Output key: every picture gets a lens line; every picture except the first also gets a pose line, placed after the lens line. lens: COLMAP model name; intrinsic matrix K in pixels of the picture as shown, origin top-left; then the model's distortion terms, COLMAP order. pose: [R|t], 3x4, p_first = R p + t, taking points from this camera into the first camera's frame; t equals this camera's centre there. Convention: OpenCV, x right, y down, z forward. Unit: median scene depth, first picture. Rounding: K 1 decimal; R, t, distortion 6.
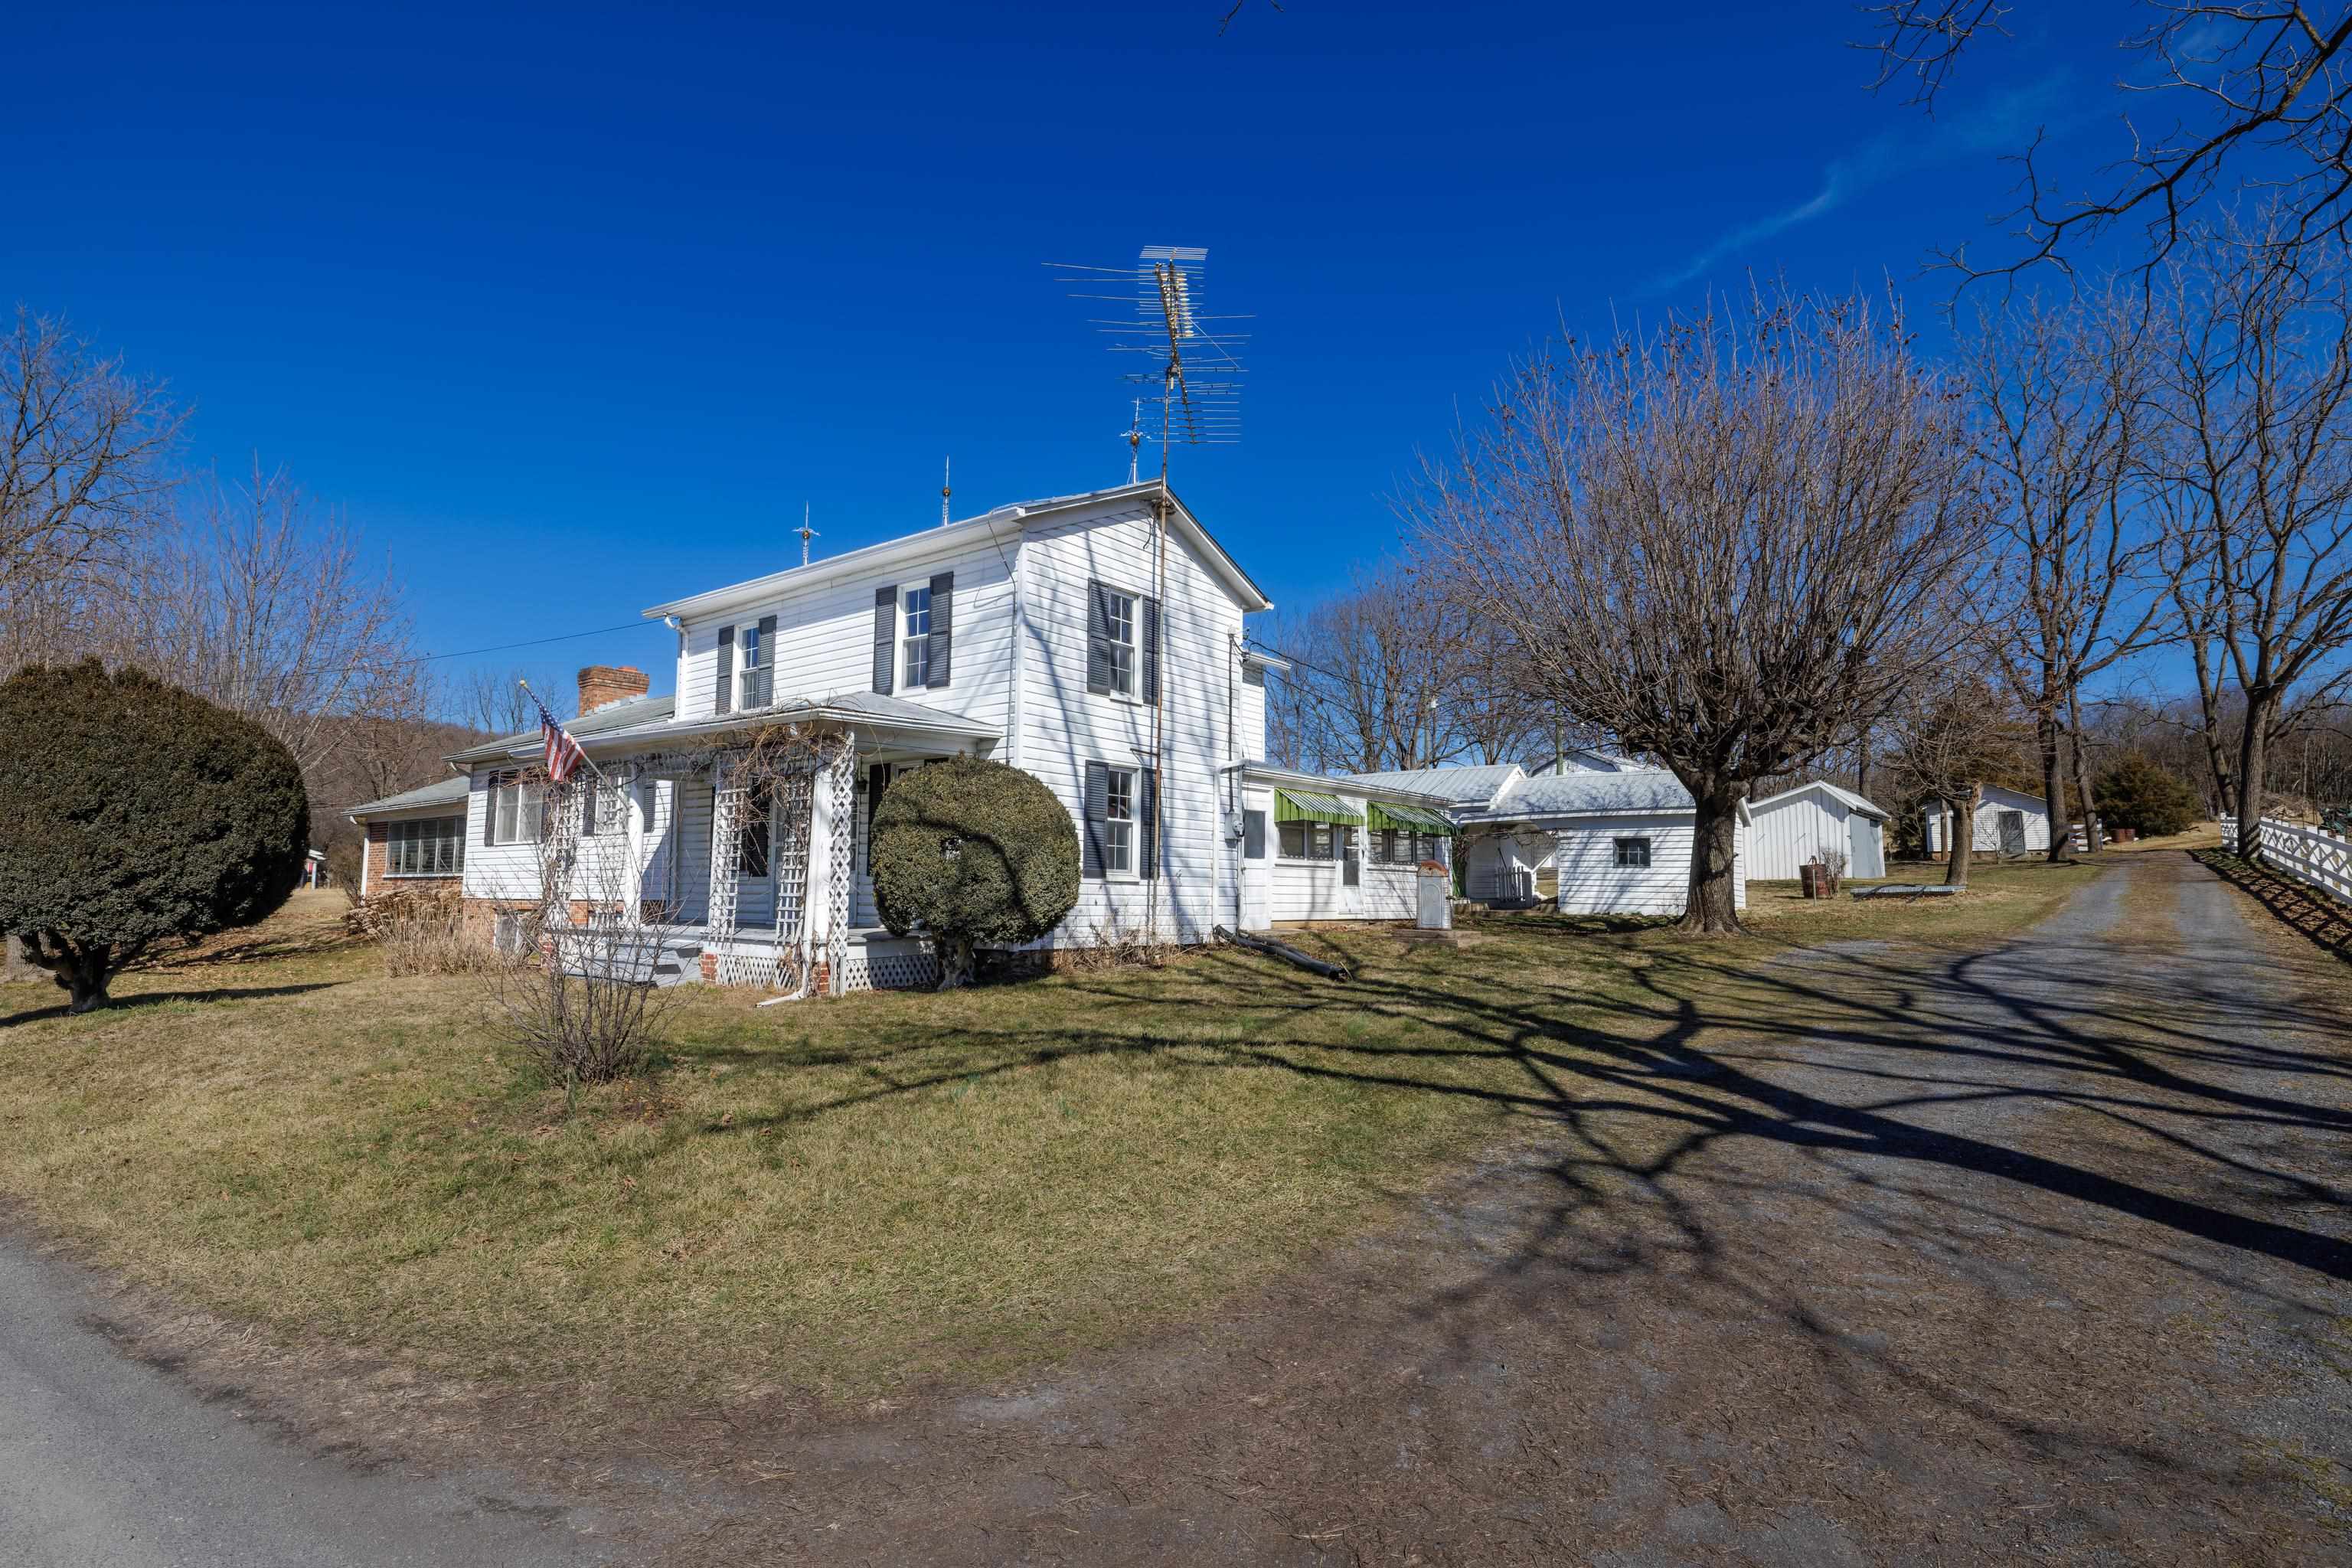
lens RADIAL K [[1241.0, 0, 1176.0], [0, 1241.0, 784.0], [0, 0, 1]] dist [-0.001198, -0.000051]
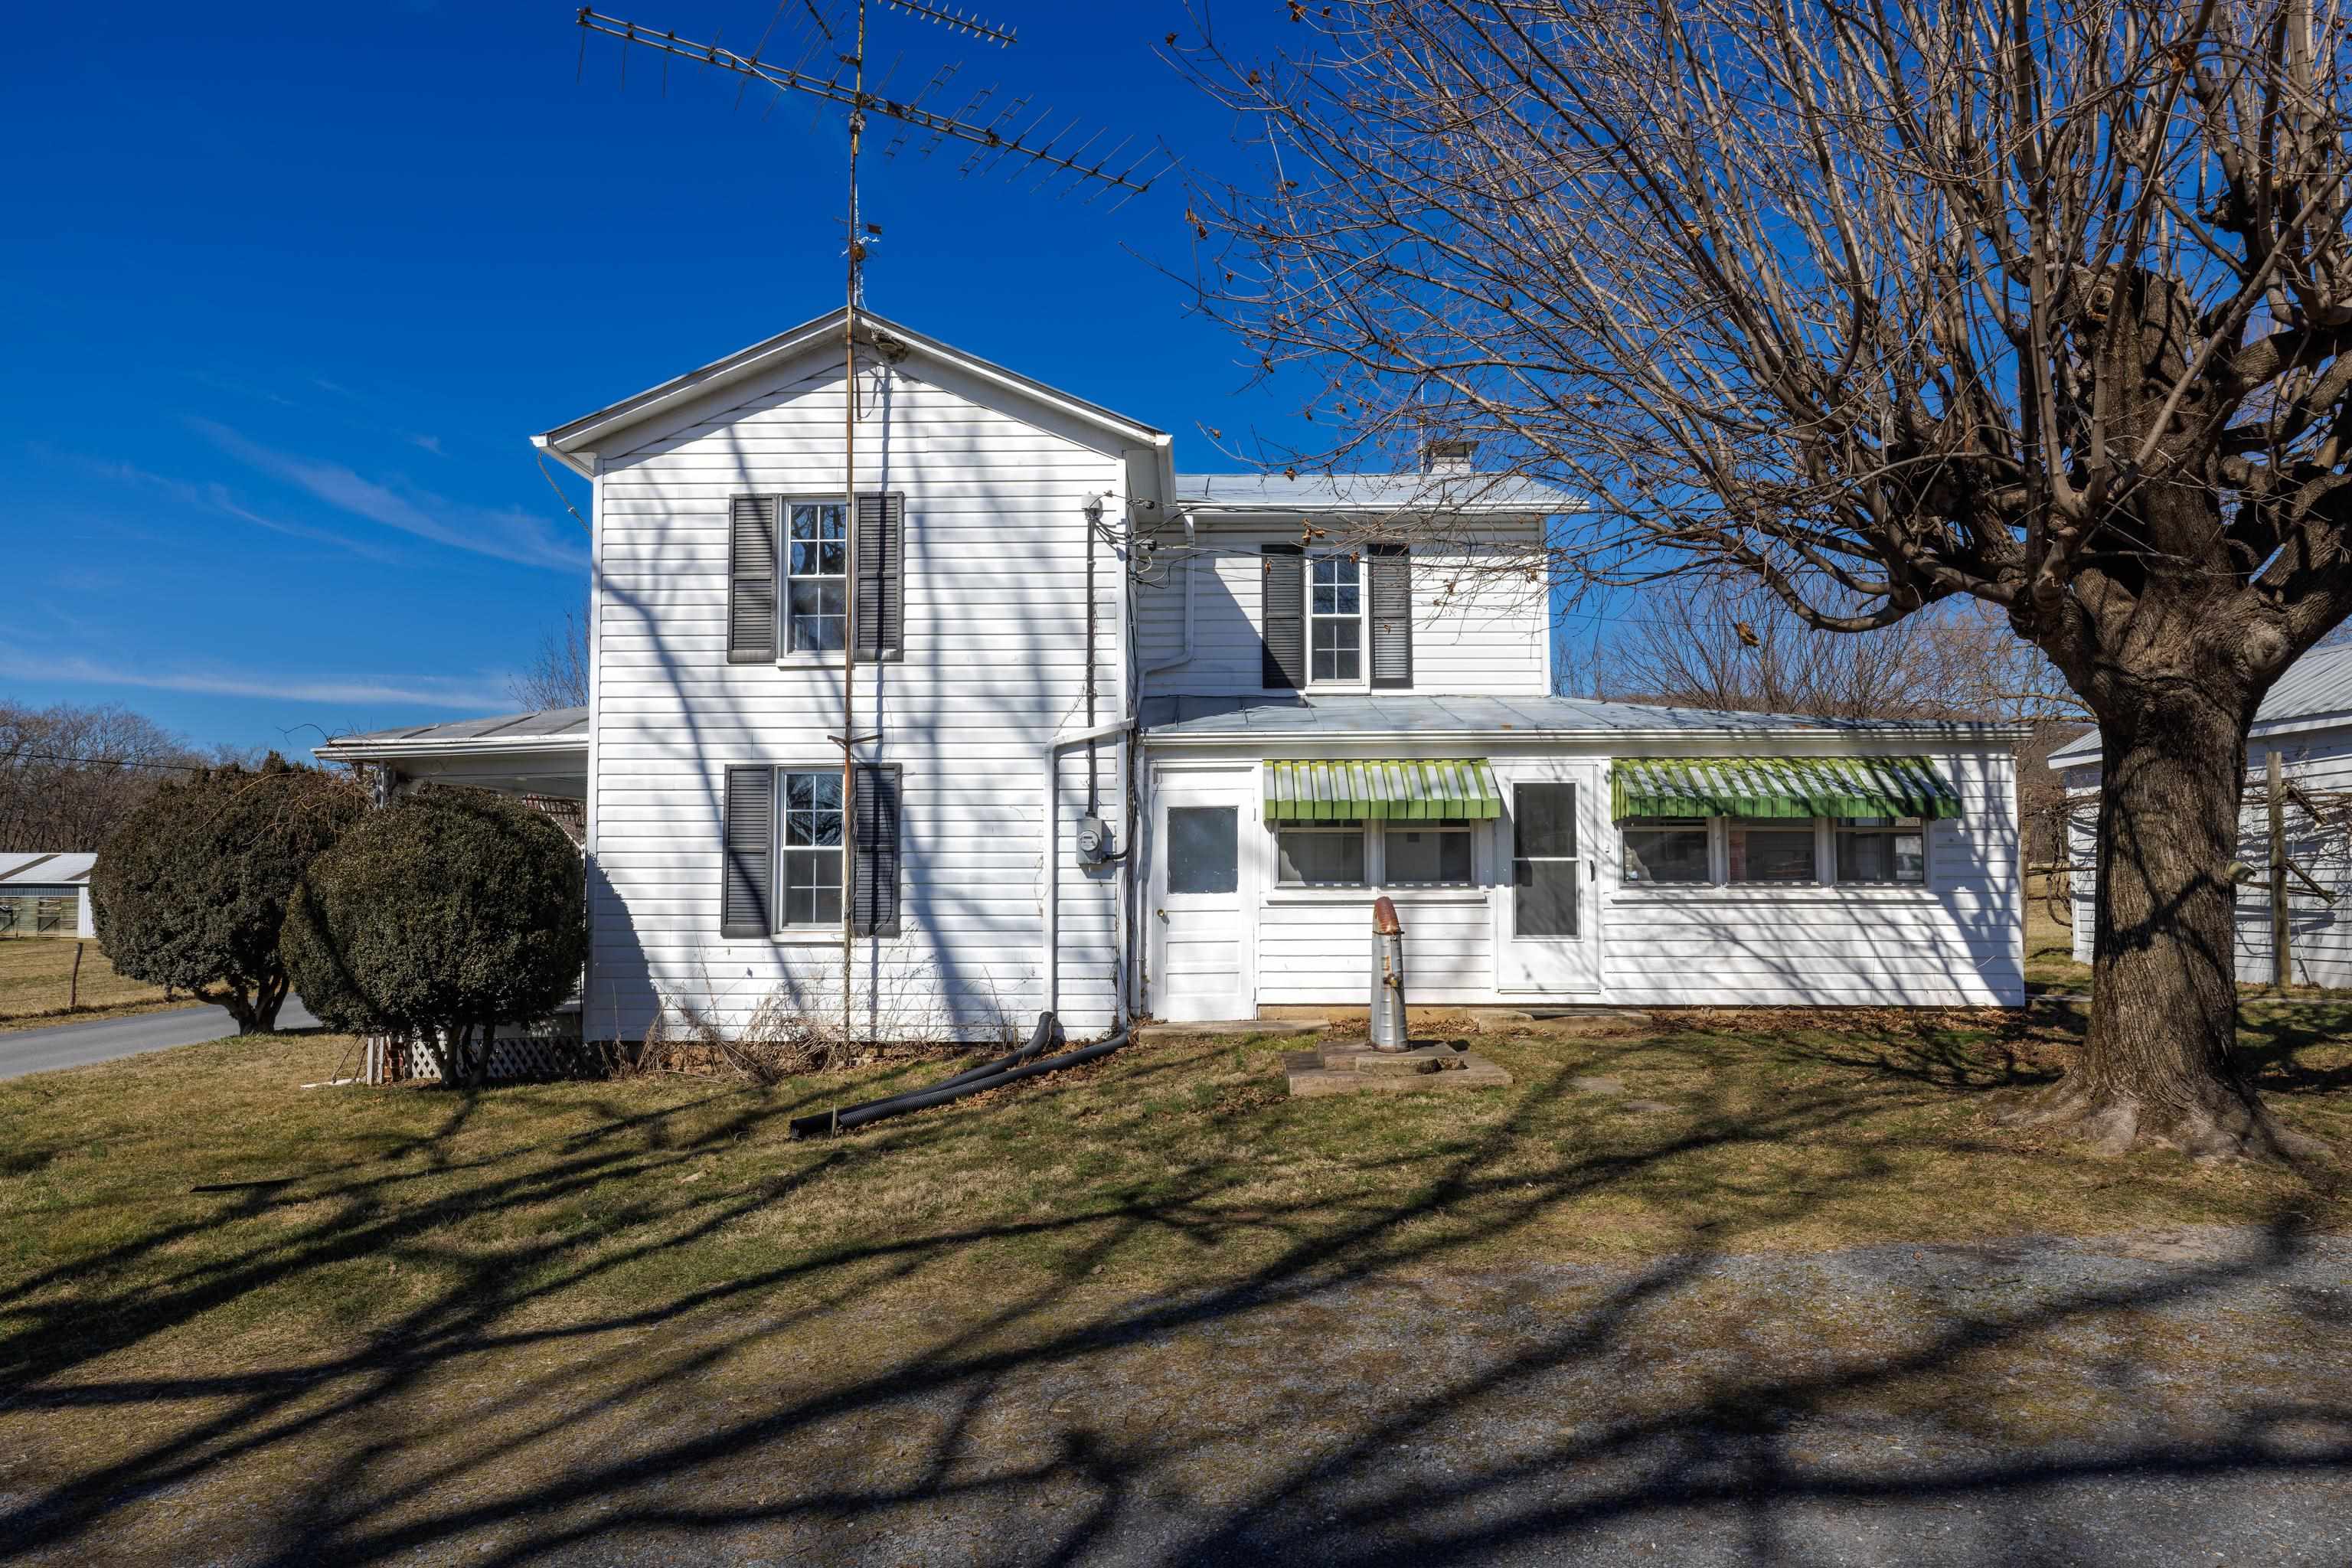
lens RADIAL K [[1475.6, 0, 1176.0], [0, 1475.6, 784.0], [0, 0, 1]] dist [0.005385, -0.000453]
pose [[0.568790, -0.061392, -0.820188, 0.703886], [0.084985, 0.996260, -0.015634, 0.023856], [0.818080, -0.060811, 0.571880, 0.712655]]
